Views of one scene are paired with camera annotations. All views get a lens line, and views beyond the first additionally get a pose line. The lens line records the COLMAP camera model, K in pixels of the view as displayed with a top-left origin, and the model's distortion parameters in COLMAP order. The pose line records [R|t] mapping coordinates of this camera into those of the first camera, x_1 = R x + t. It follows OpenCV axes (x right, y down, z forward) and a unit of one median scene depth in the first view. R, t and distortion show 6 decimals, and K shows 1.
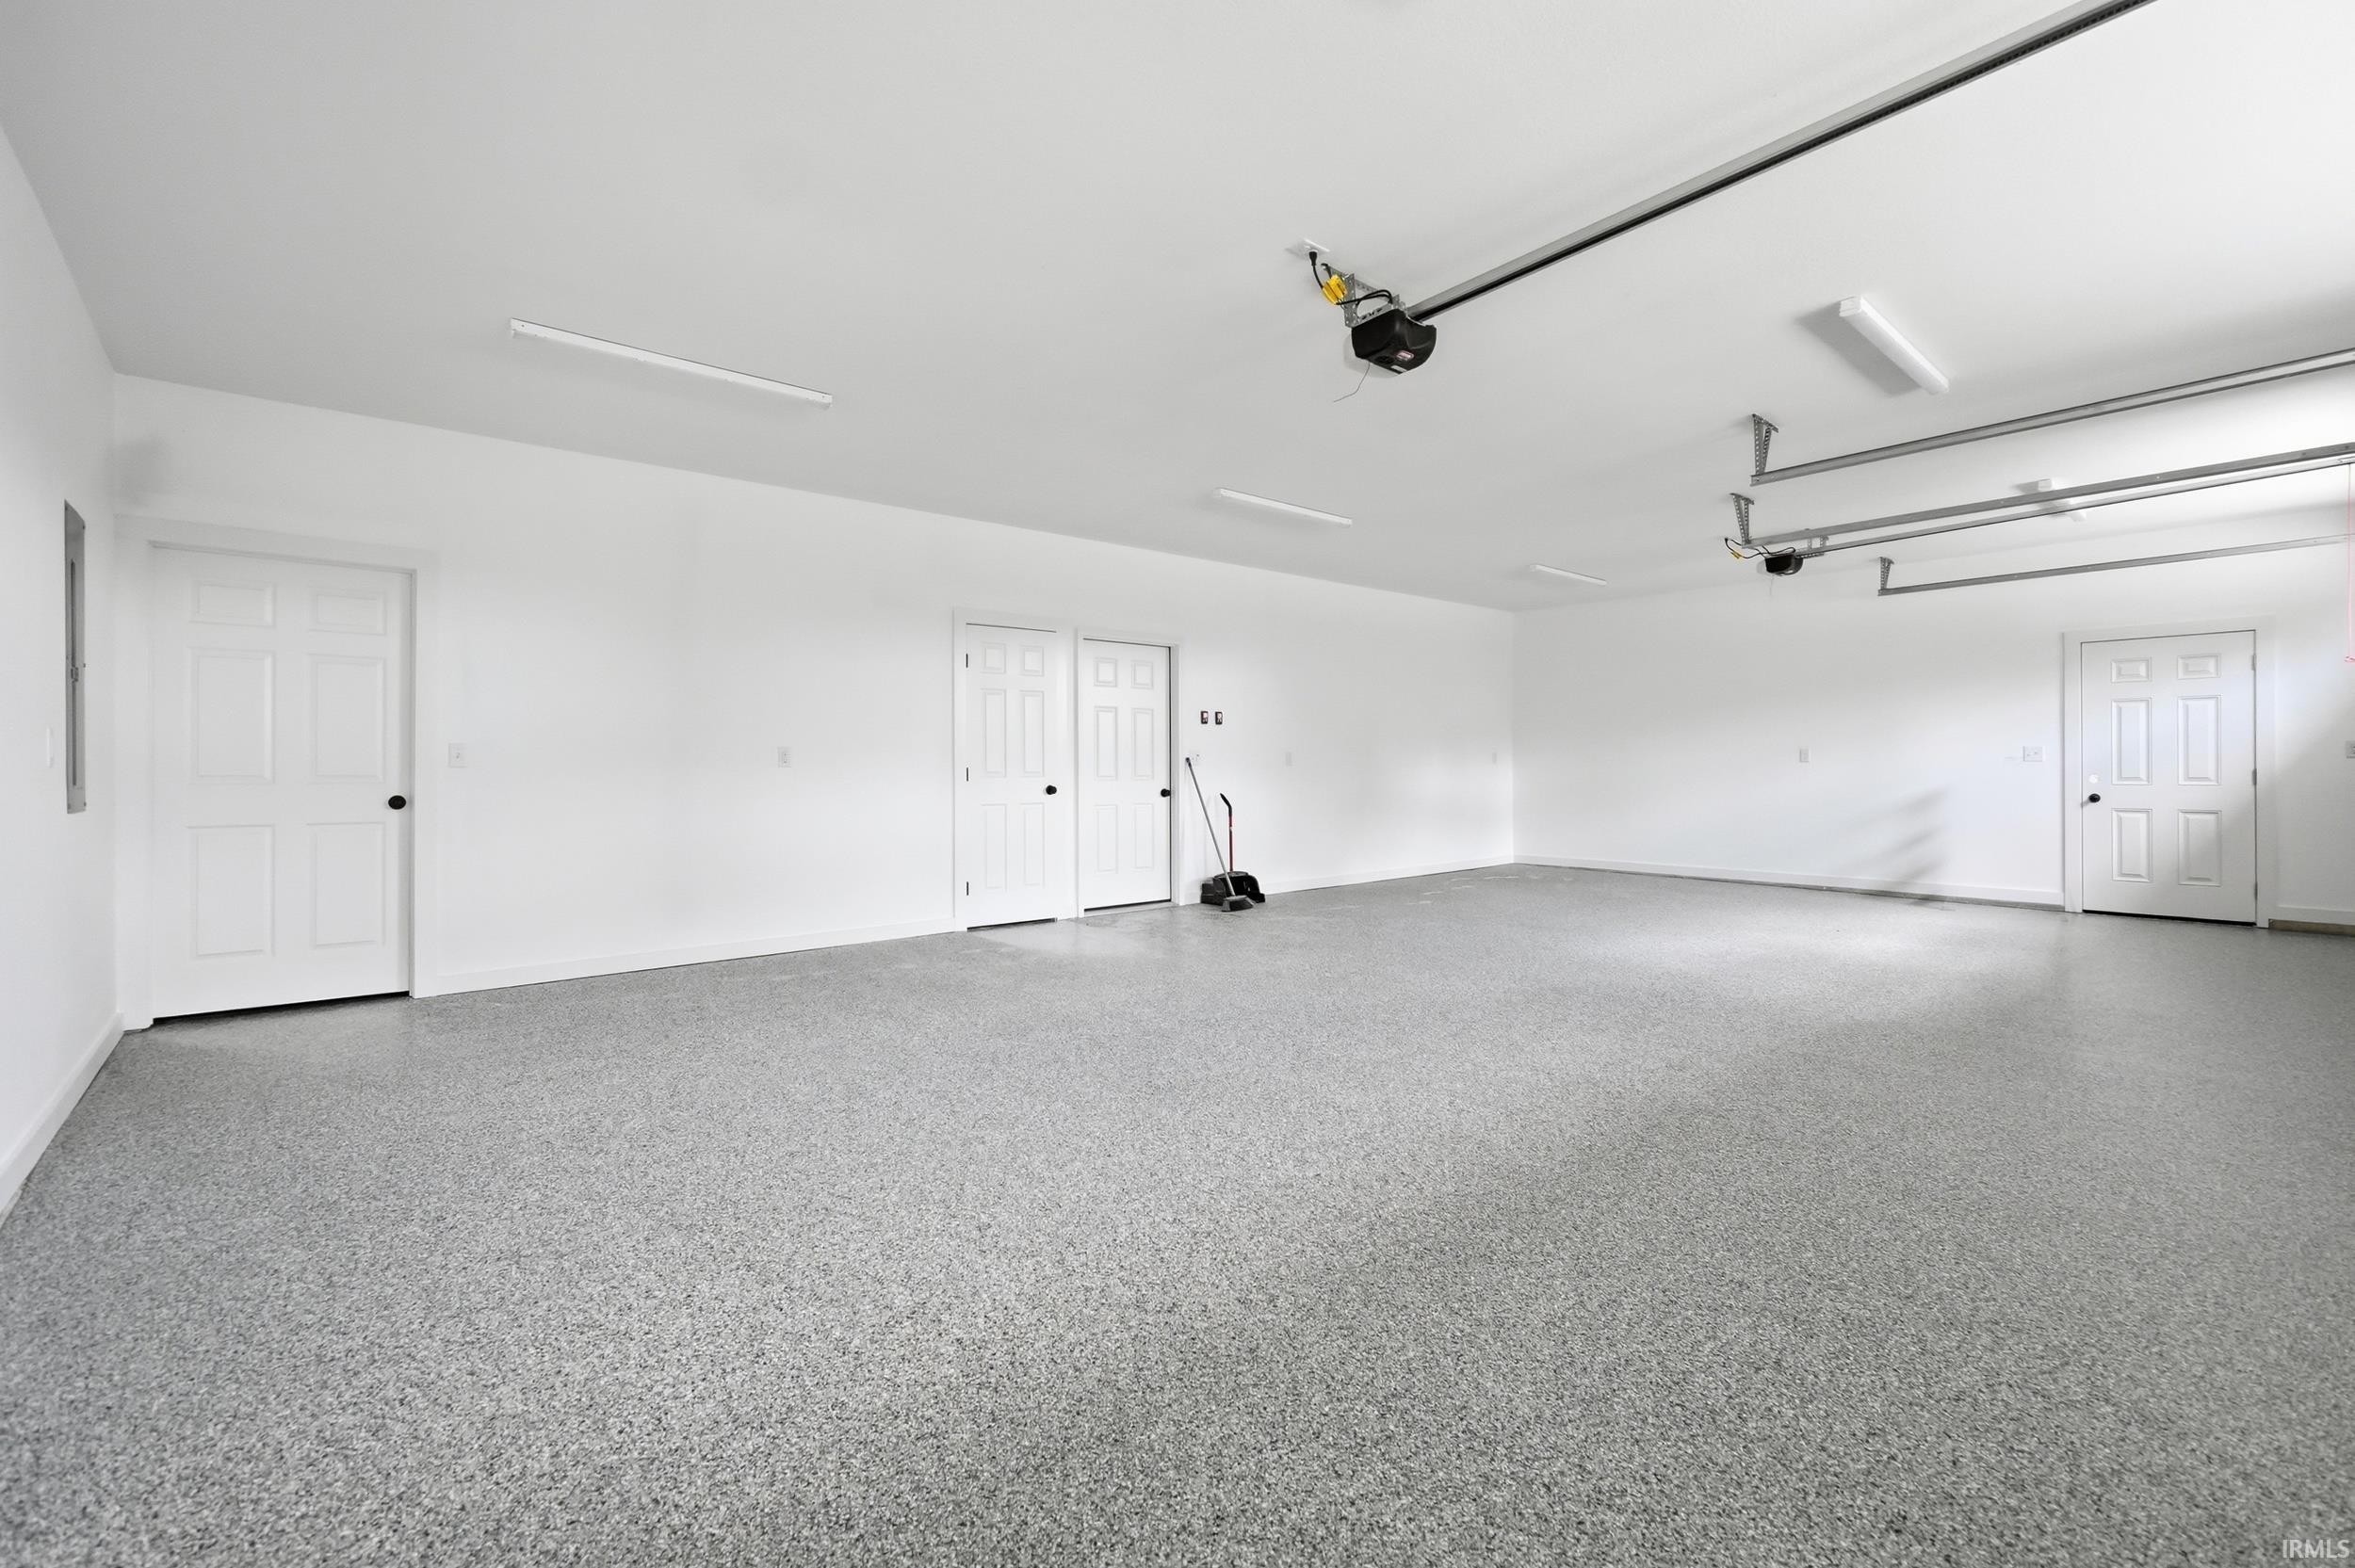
lens RADIAL K [[1027.1, 0, 1183.3], [0, 1027.1, 766.3], [0, 0, 1]] dist [-0.009120, -0.000013]
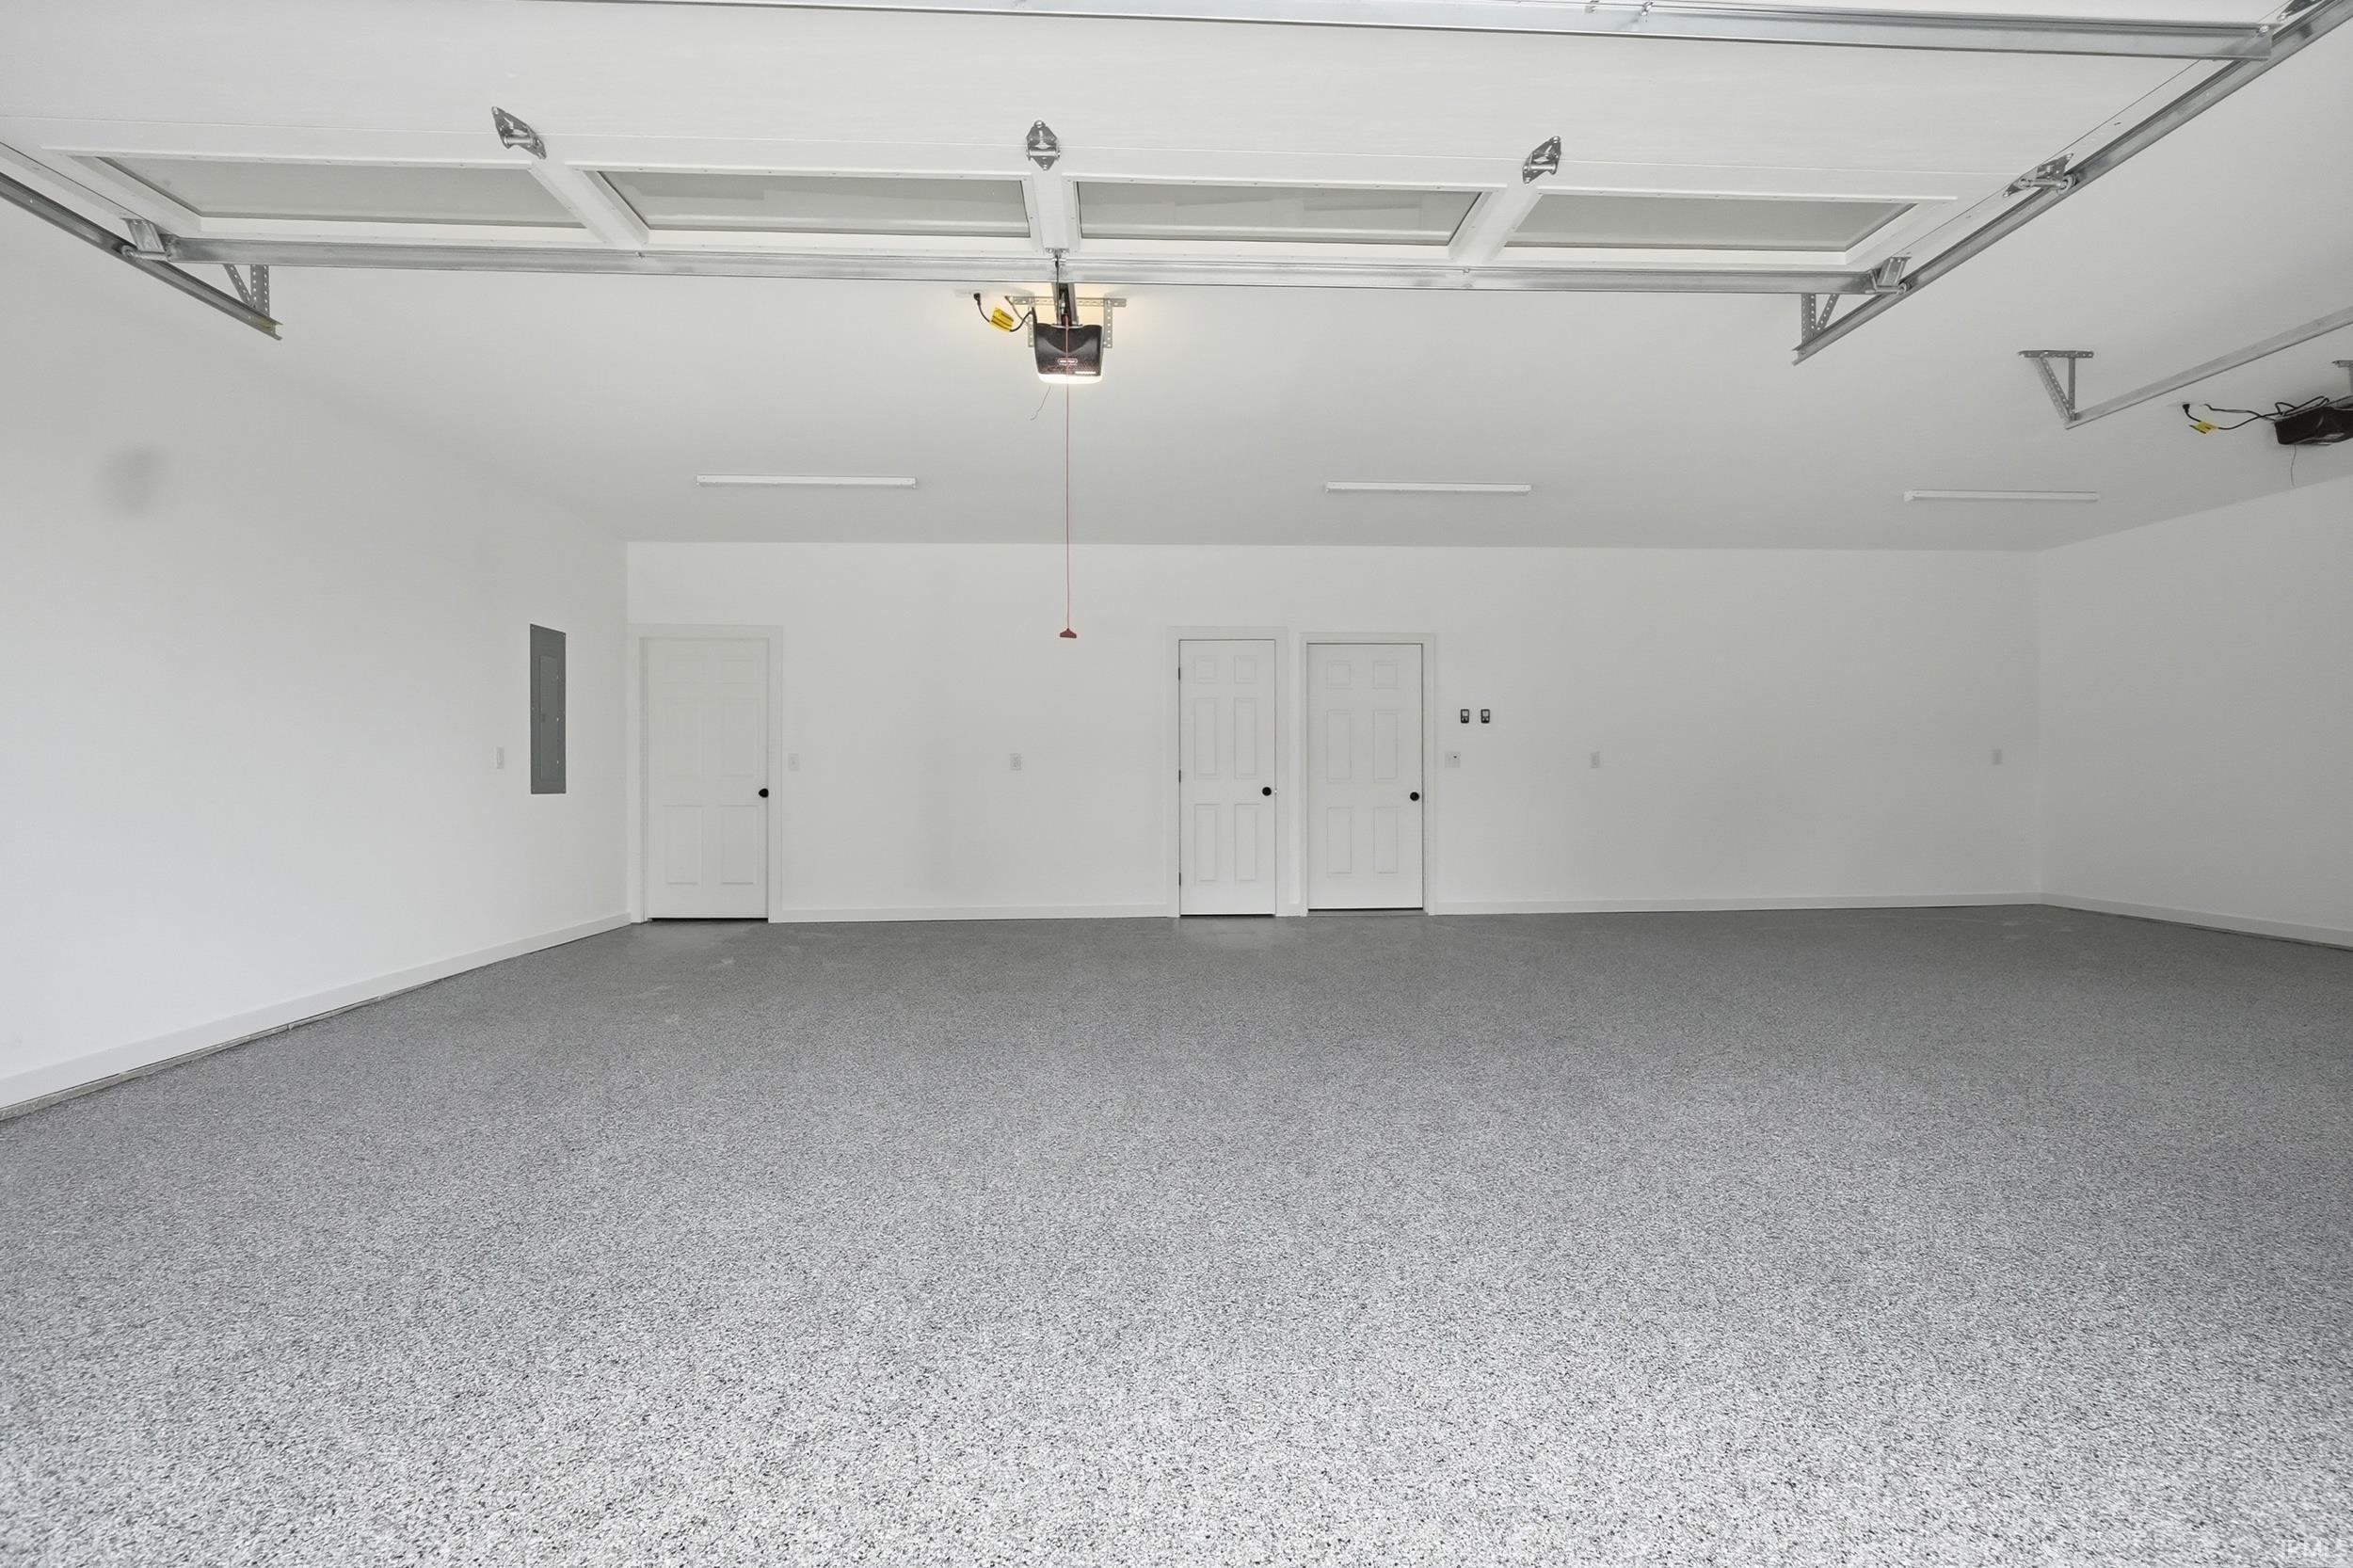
lens RADIAL K [[1026.3, 0, 1182.3], [0, 1026.3, 766.4], [0, 0, 1]] dist [-0.009120, -0.000013]
pose [[0.785980, -0.006433, -0.618219, 0.663808], [0.000913, 0.999957, -0.009244, 0.010550], [0.618252, 0.006702, 0.785952, 0.186092]]
